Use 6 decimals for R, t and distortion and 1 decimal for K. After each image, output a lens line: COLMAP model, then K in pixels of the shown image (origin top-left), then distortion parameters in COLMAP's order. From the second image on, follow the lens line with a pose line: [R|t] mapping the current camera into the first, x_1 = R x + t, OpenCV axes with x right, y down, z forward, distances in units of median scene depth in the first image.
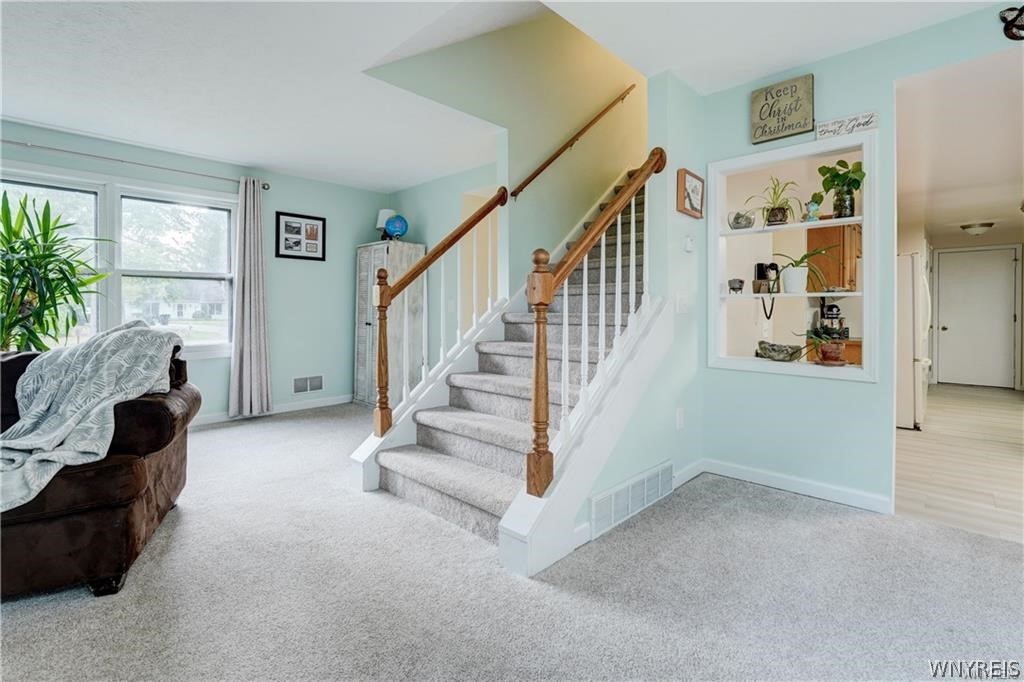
lens RADIAL K [[472.4, 0, 496.1], [0, 472.4, 317.7], [0, 0, 1]] dist [-0.000199, 0.000069]
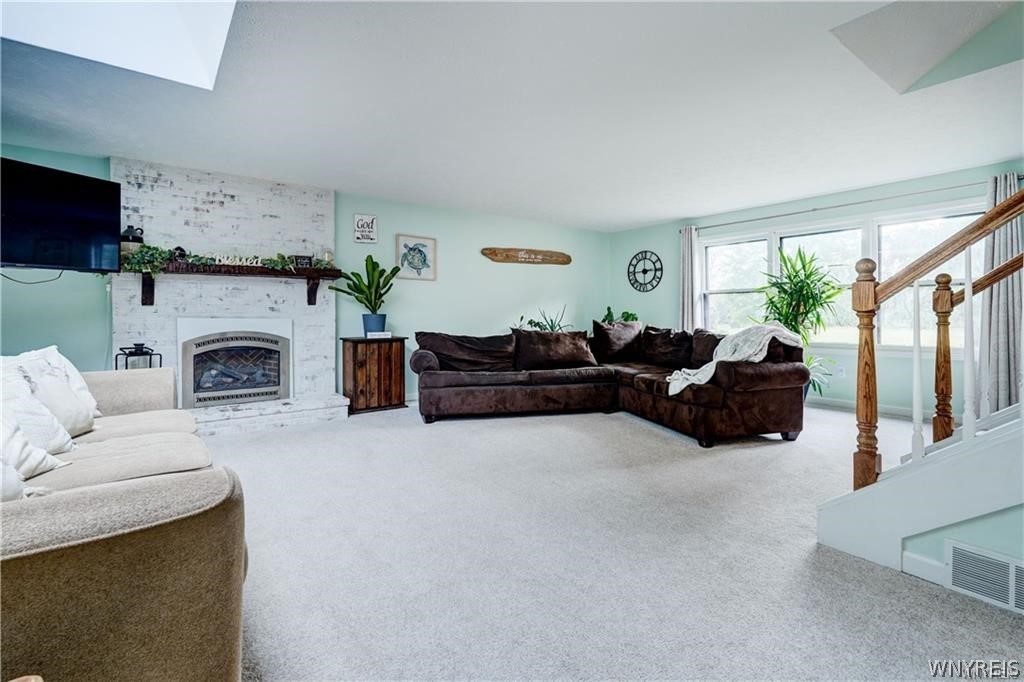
lens RADIAL K [[472.4, 0, 496.1], [0, 472.4, 317.7], [0, 0, 1]] dist [-0.000199, 0.000069]
pose [[-0.163140, 0.012285, -0.986526, 1.404048], [-0.012551, 0.999816, 0.014526, -0.023381], [0.986523, 0.014752, -0.162956, 0.398698]]
